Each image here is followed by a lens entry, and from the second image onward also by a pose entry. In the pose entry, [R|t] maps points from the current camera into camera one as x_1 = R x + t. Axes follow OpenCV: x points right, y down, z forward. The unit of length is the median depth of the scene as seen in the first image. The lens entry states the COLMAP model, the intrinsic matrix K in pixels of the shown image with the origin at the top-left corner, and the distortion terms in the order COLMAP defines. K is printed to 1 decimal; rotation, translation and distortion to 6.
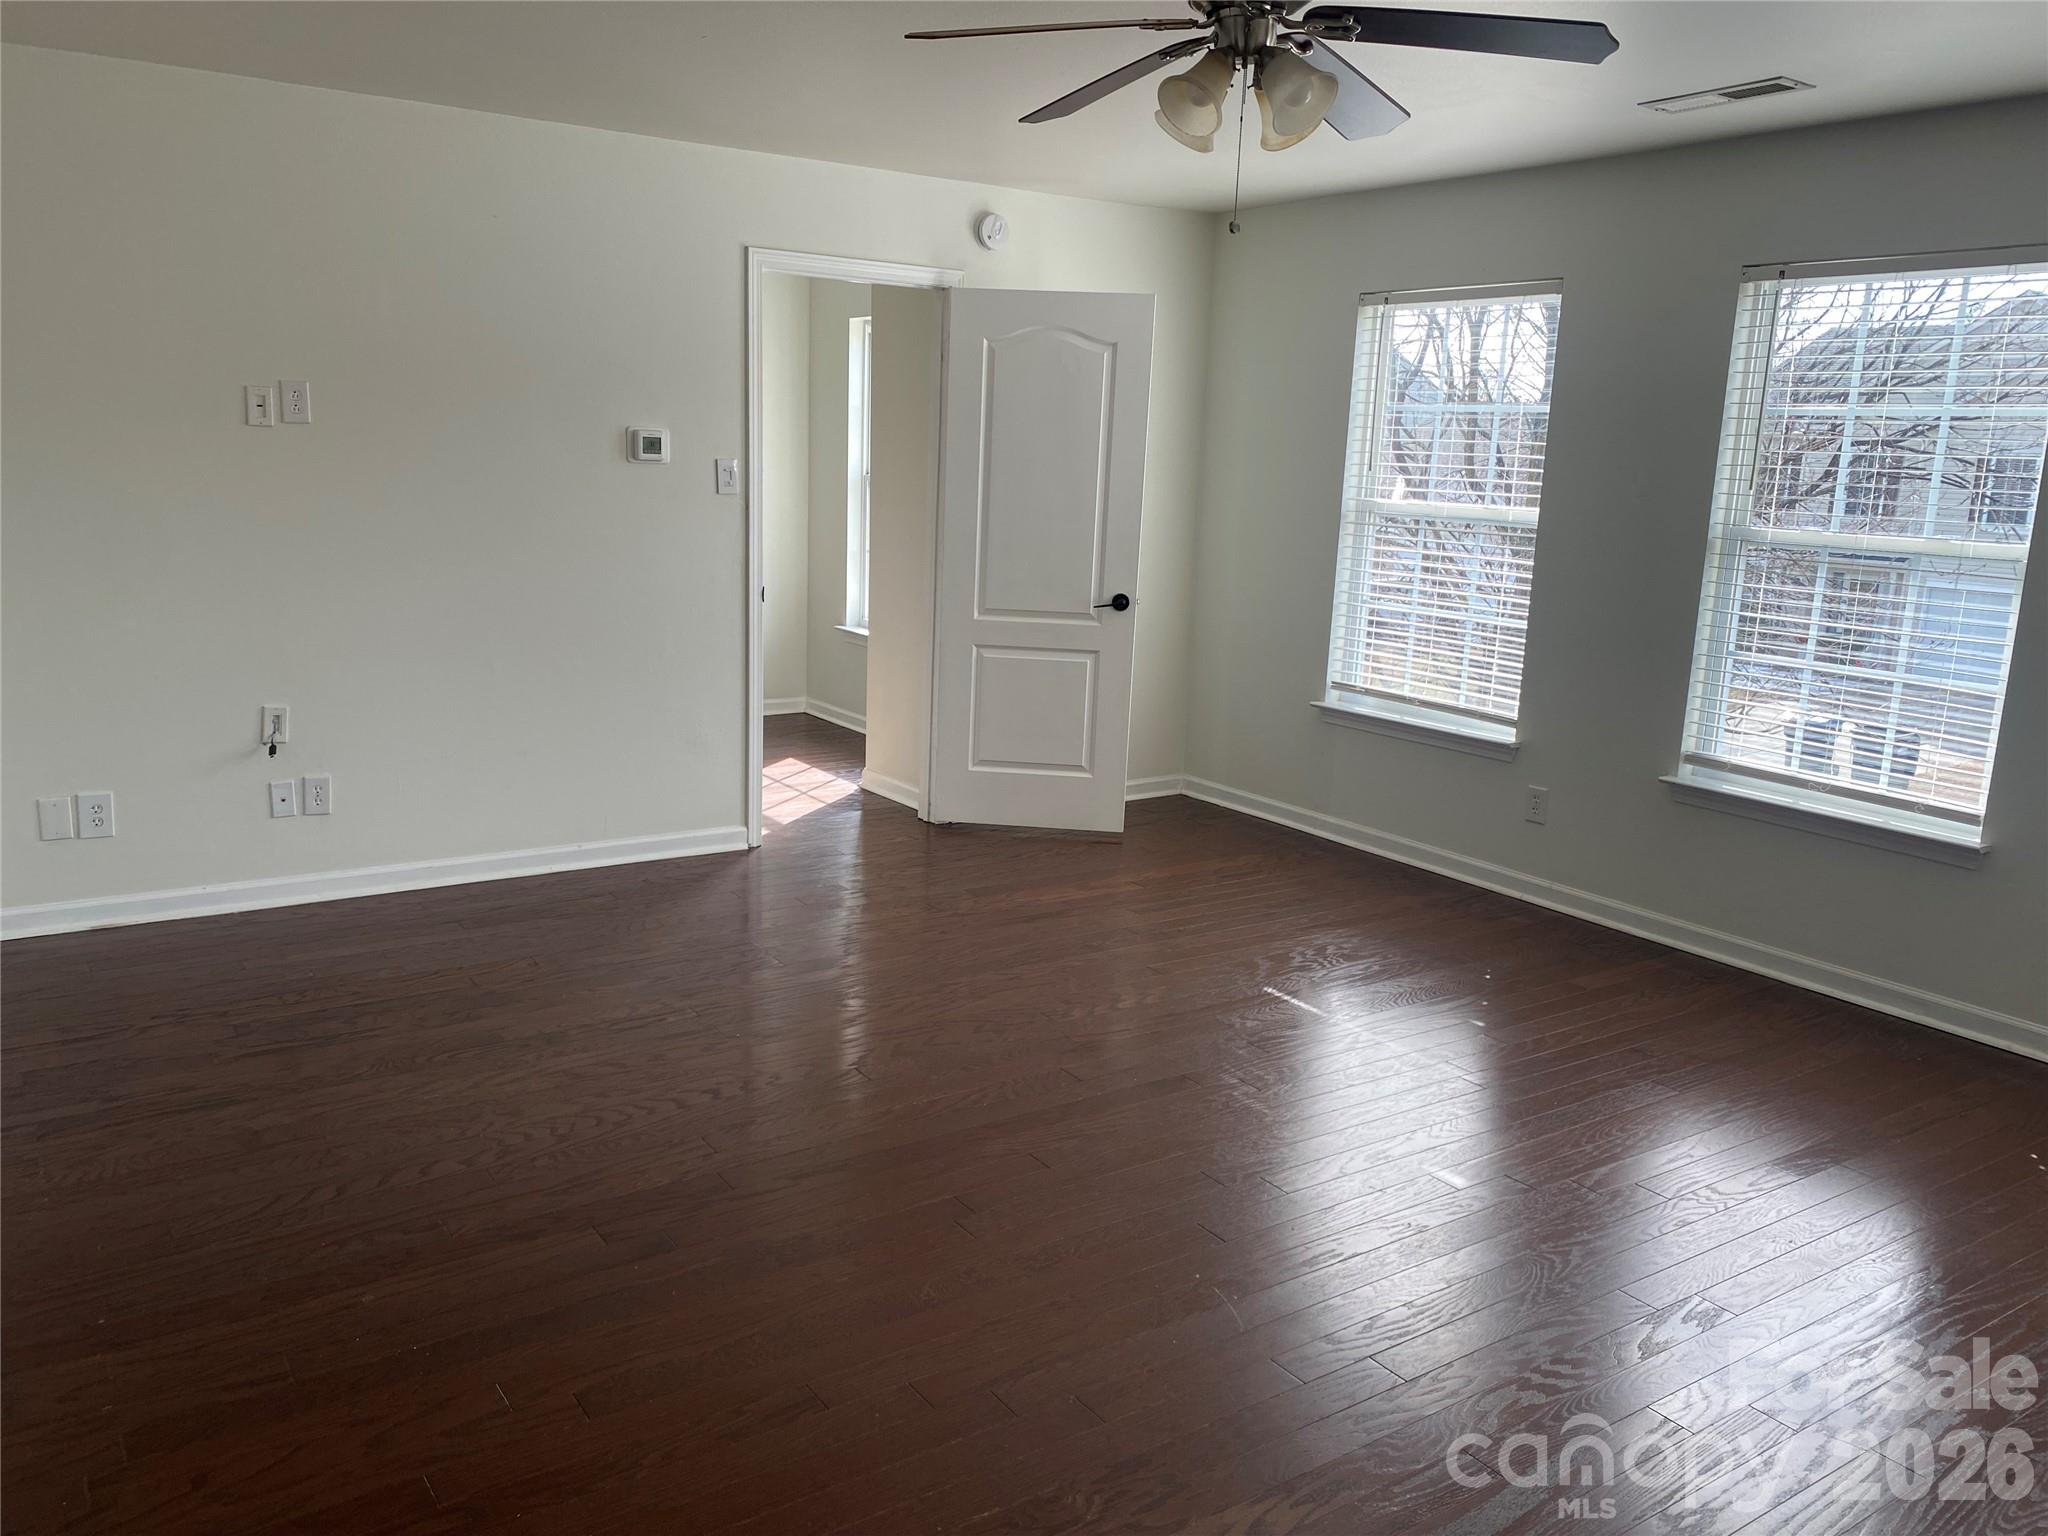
lens RADIAL K [[1573.4, 0, 1024.0], [0, 1573.4, 768.0], [0, 0, 1]] dist [-0.002476, -0.001772]
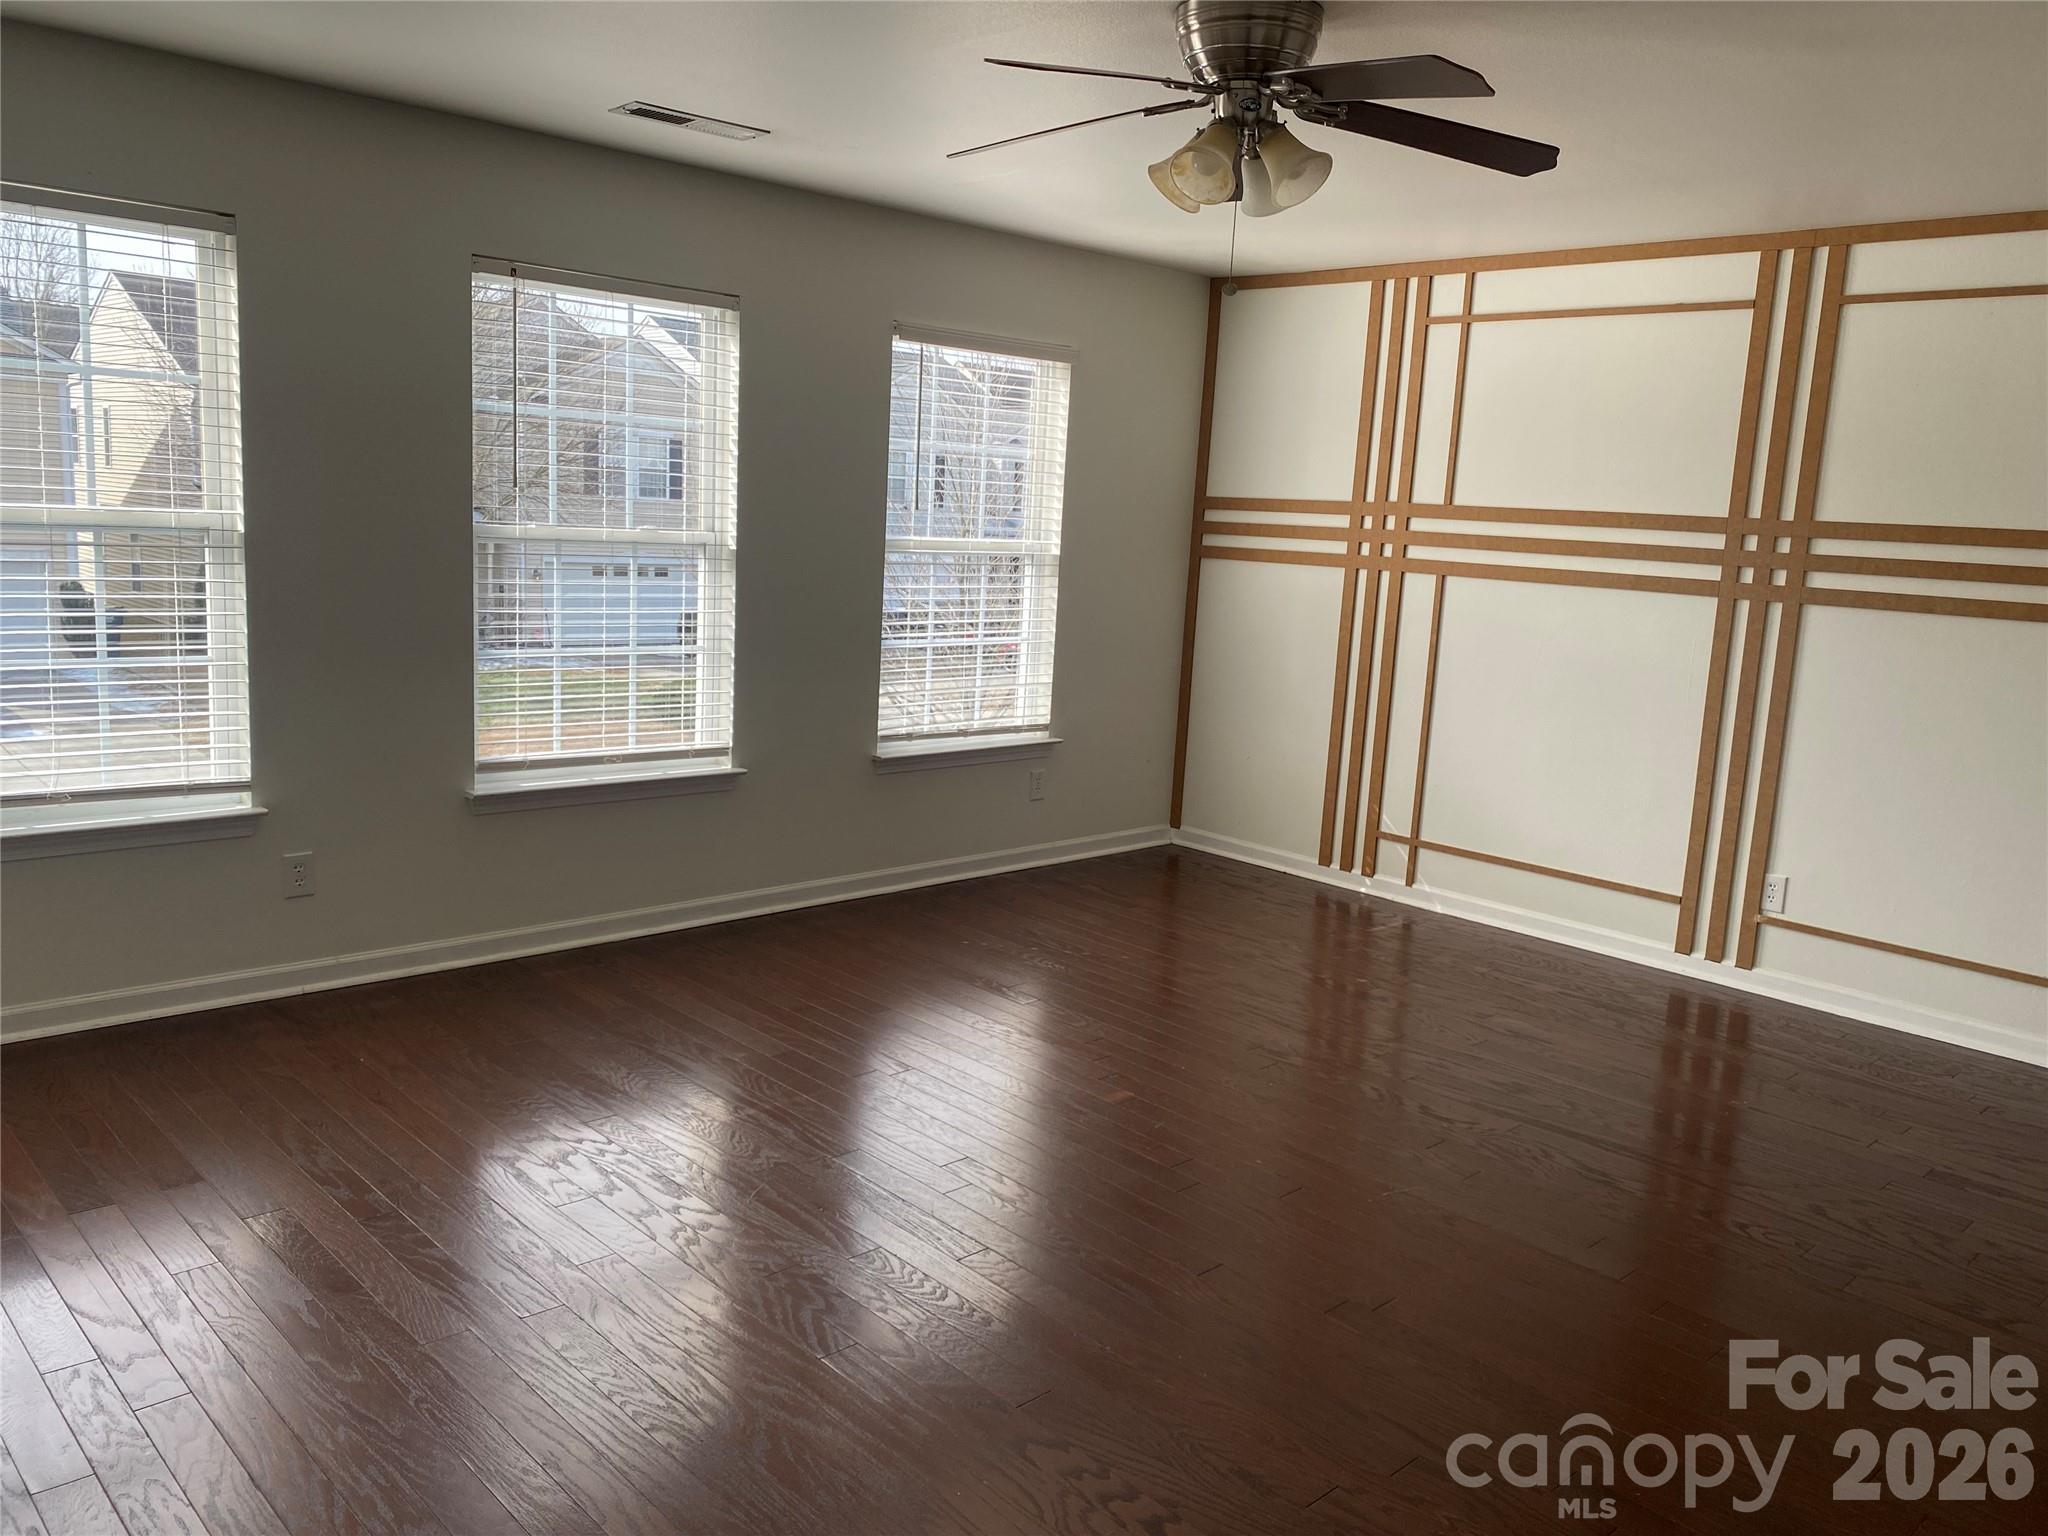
lens RADIAL K [[1536.4, 0, 1026.6], [0, 1536.4, 760.9], [0, 0, 1]] dist [0.088780, -0.155131]
pose [[-0.162138, -0.207187, 0.964772, -0.575738], [0.136073, 0.963674, 0.229820, -0.193231], [-0.977341, 0.168542, -0.128056, 0.844051]]
